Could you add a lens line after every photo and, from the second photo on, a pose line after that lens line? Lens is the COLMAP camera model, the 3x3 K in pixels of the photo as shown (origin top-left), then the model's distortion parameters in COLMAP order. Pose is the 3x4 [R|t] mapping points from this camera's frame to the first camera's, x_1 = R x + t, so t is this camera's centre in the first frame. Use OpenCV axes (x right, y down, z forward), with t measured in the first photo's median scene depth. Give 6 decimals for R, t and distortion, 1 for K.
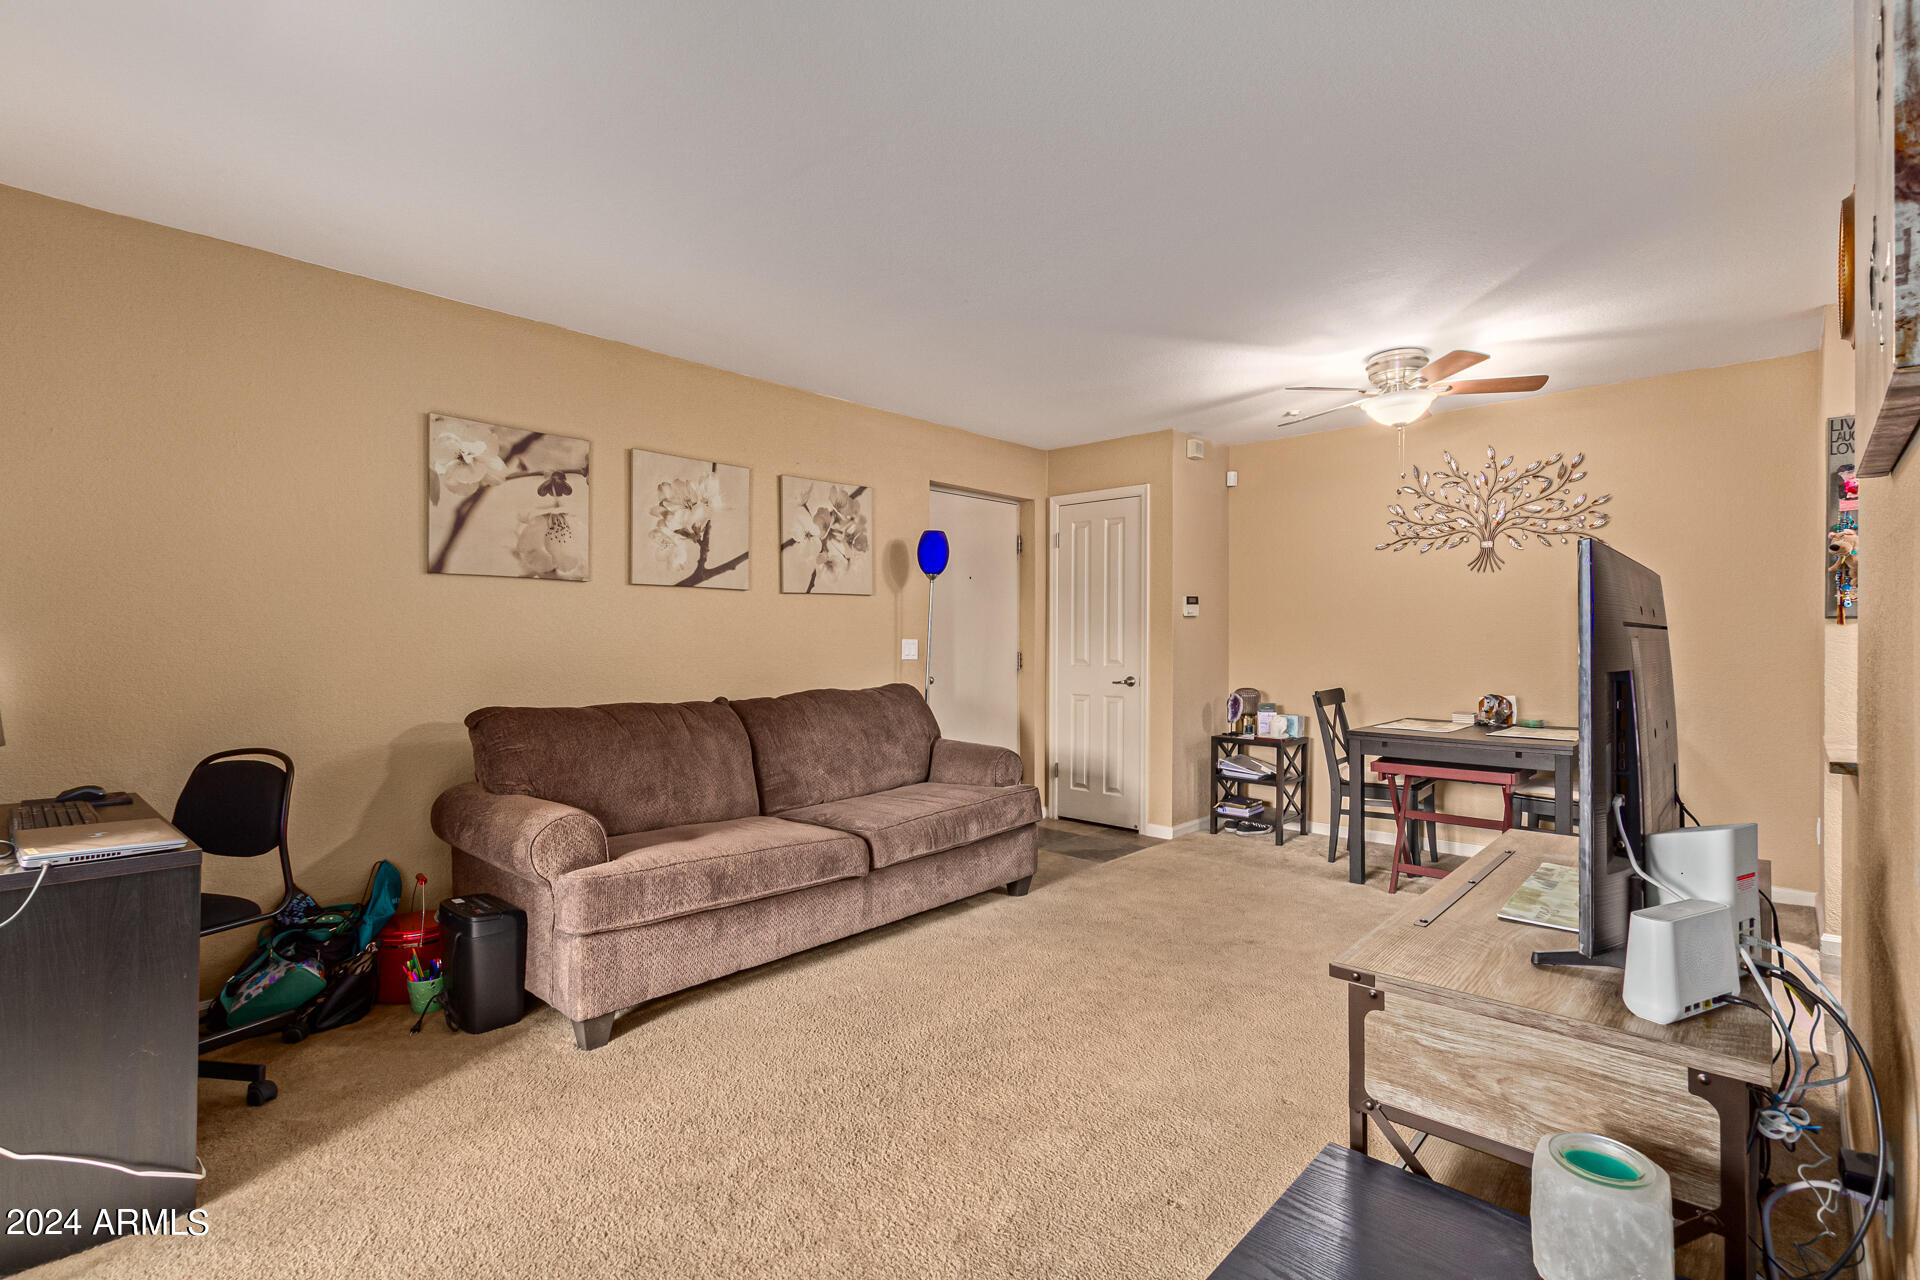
lens RADIAL K [[876.2, 0, 956.8], [0, 876.2, 640.6], [0, 0, 1]] dist [0.008818, -0.003436]
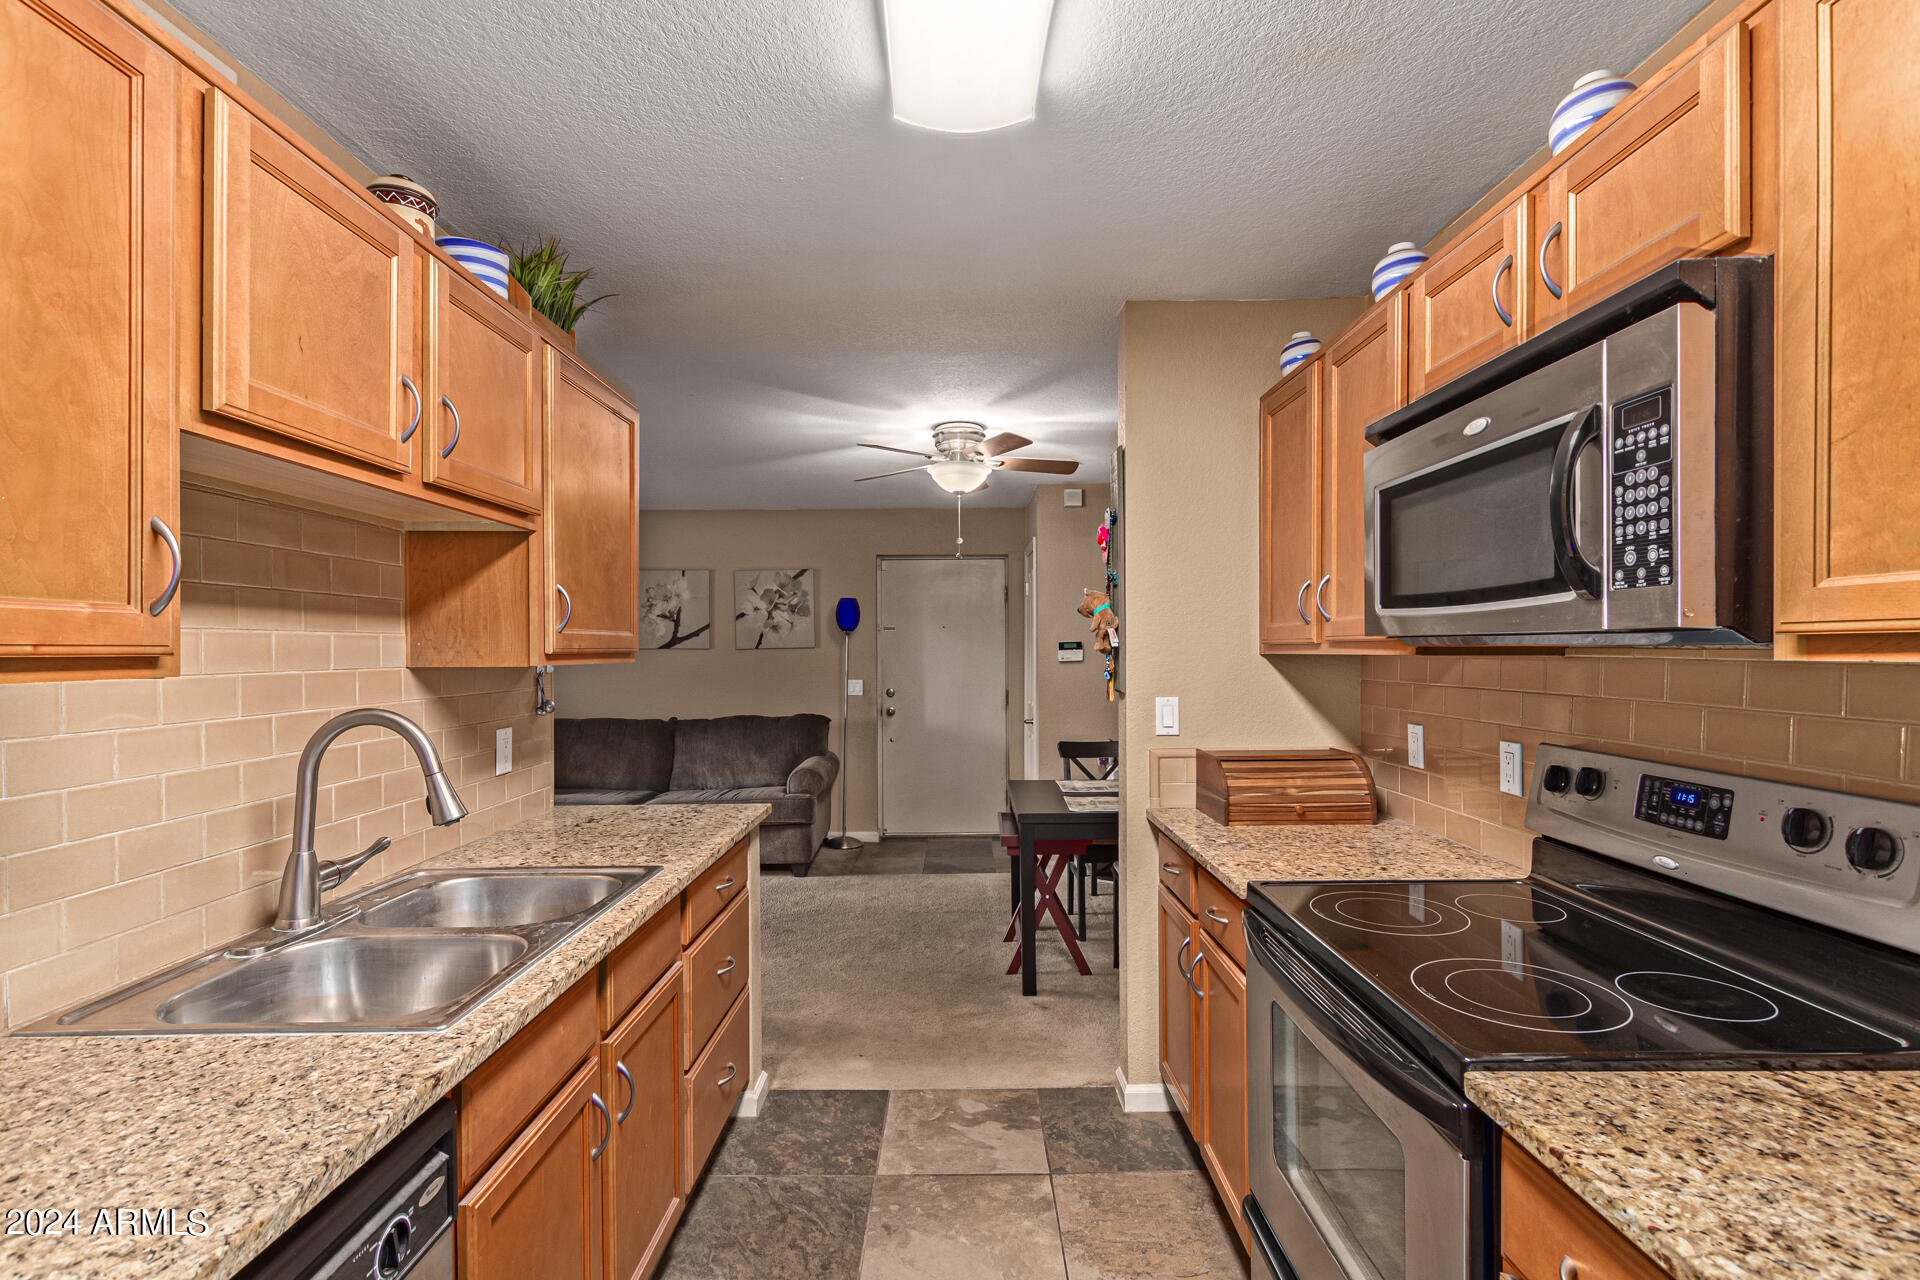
lens RADIAL K [[876.2, 0, 955.5], [0, 876.2, 654.9], [0, 0, 1]] dist [0.008818, -0.003436]
pose [[0.687400, -0.000325, -0.726279, 1.209574], [0.003997, 0.999986, 0.003336, -0.051249], [0.726268, -0.005196, 0.687392, 0.255932]]
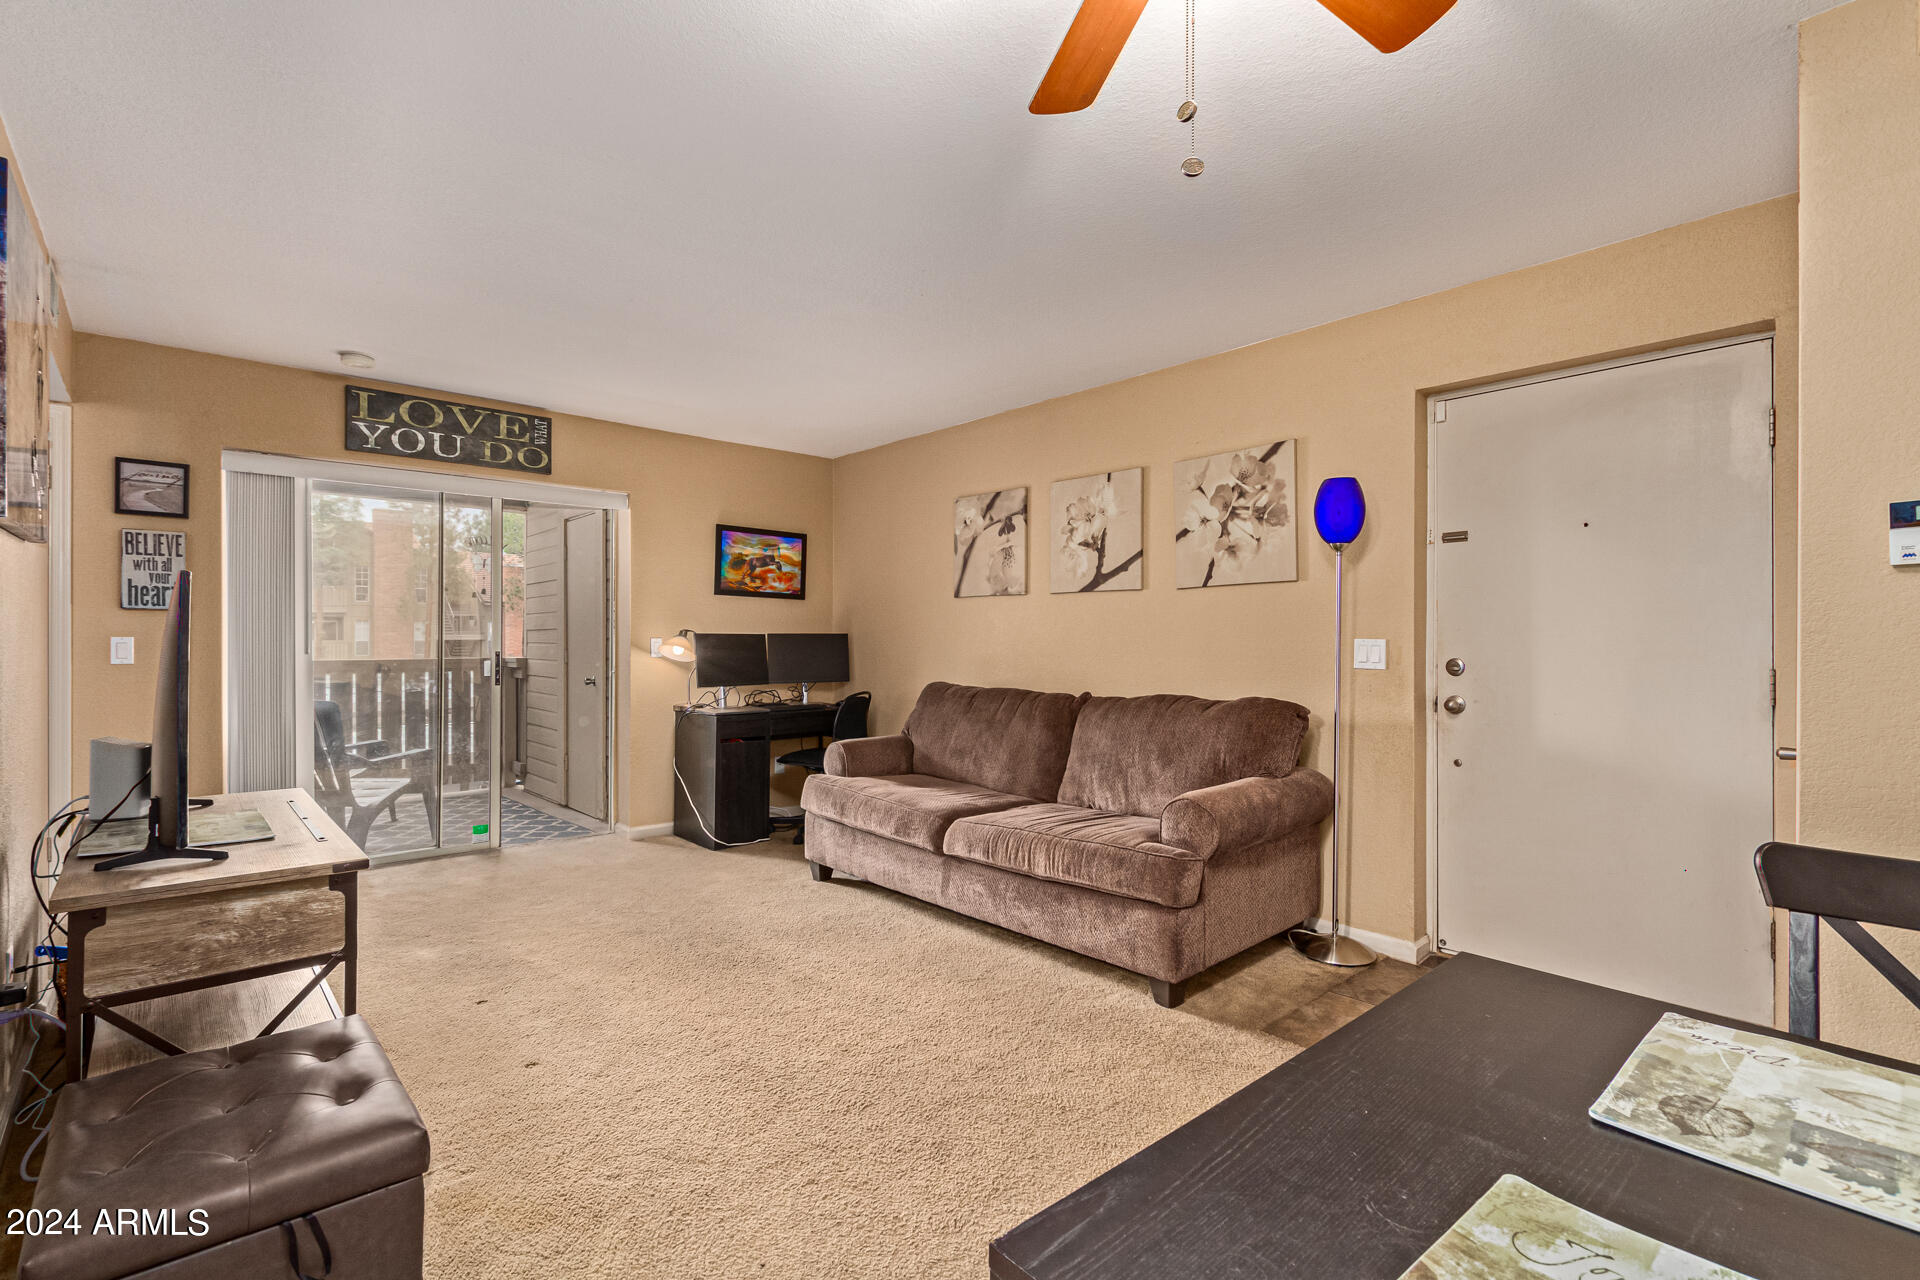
lens RADIAL K [[876.2, 0, 968.3], [0, 876.2, 636.9], [0, 0, 1]] dist [0.008818, -0.003436]
pose [[-0.075981, -0.002665, -0.997106, 0.786262], [-0.003065, 0.999992, -0.002439, -0.000651], [0.997105, 0.002871, -0.075989, 0.897679]]
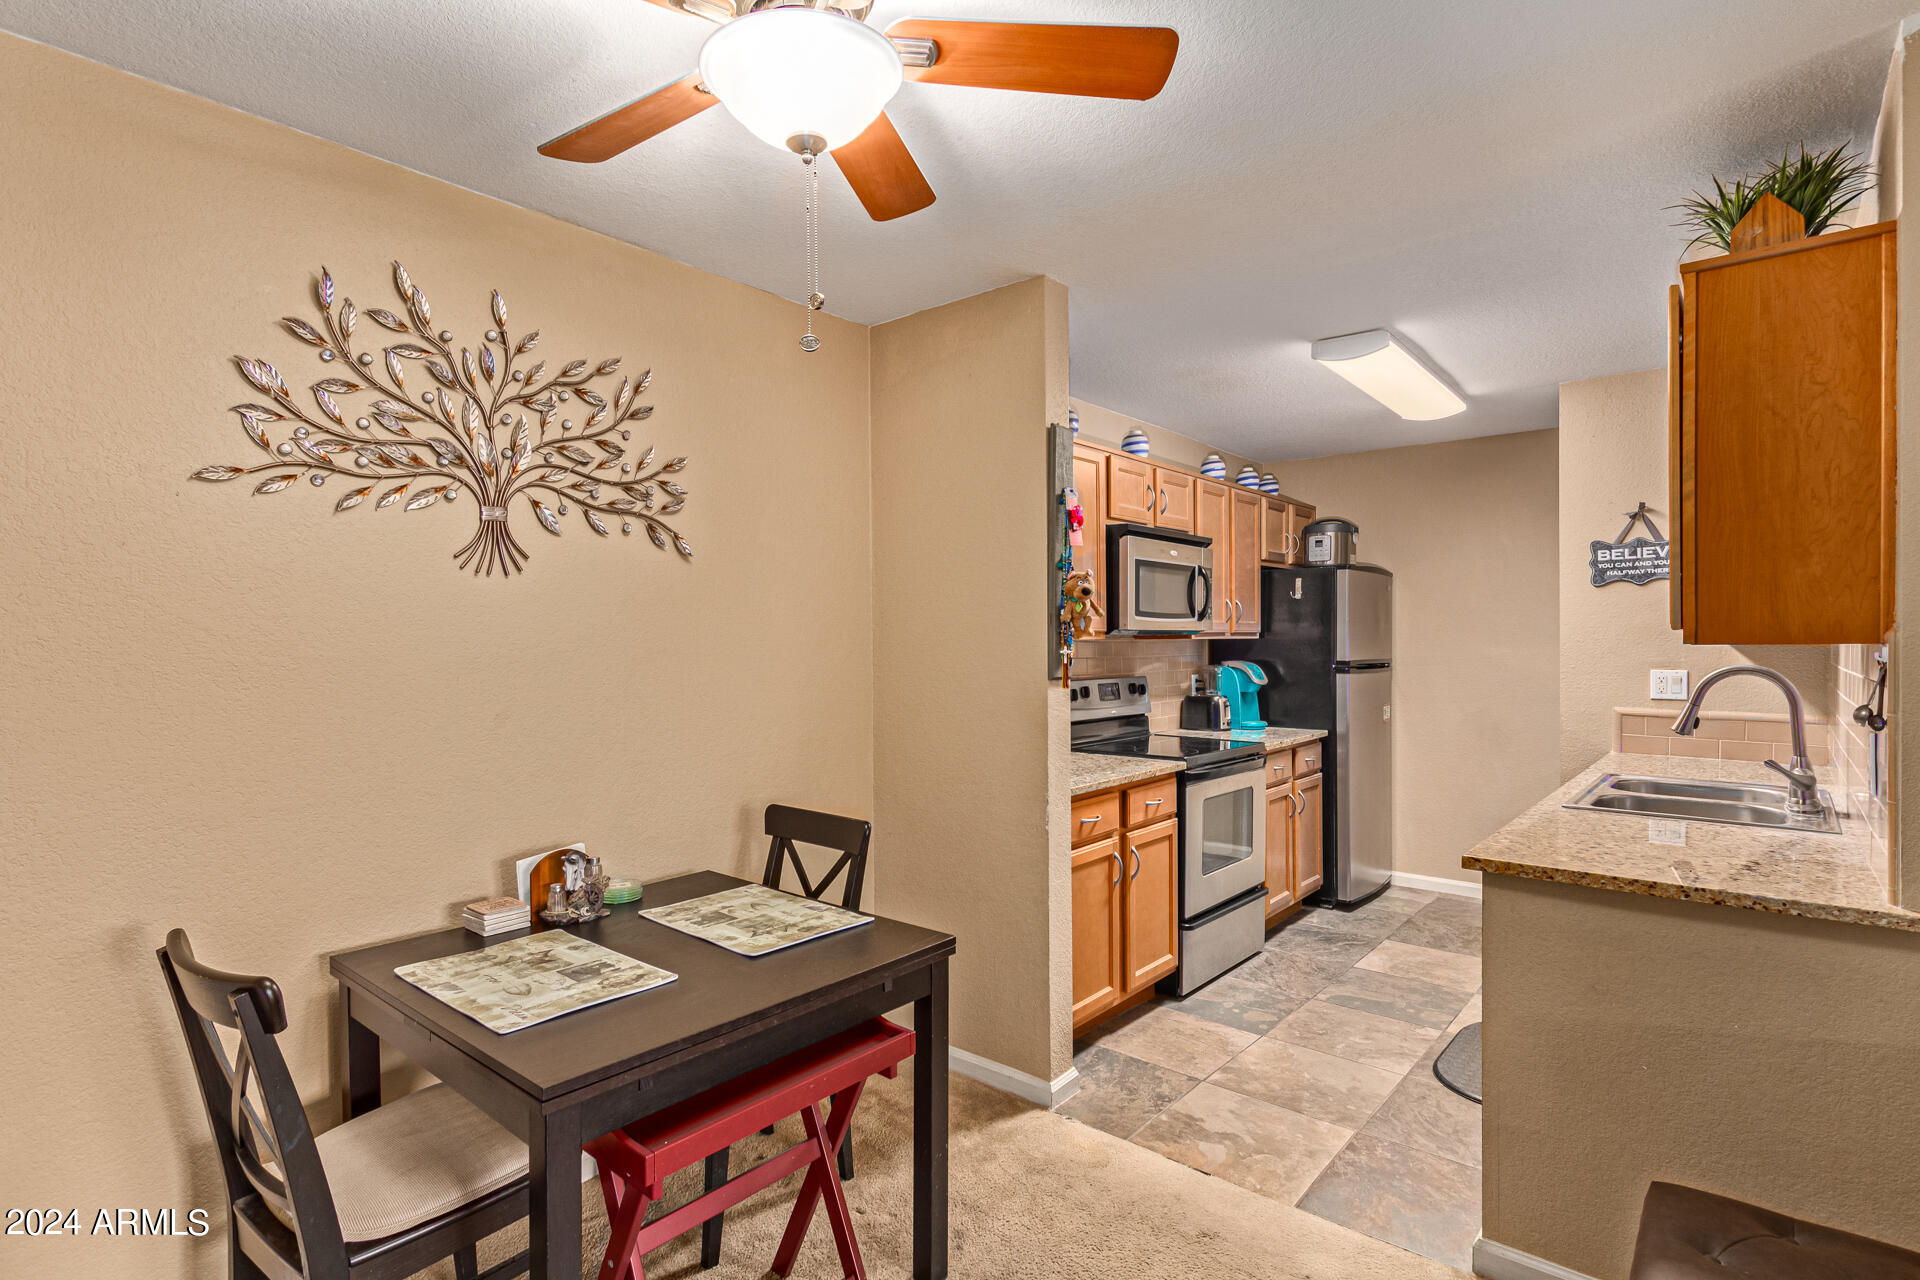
lens RADIAL K [[956.0, 0, 955.3], [0, 956.0, 653.1], [0, 0, 1]] dist [0.014562, -0.003386]
pose [[-0.057200, -0.013817, 0.998267, 0.121898], [0.009867, 0.999848, 0.014404, -0.050130], [-0.998314, 0.010674, -0.057055, 0.918143]]
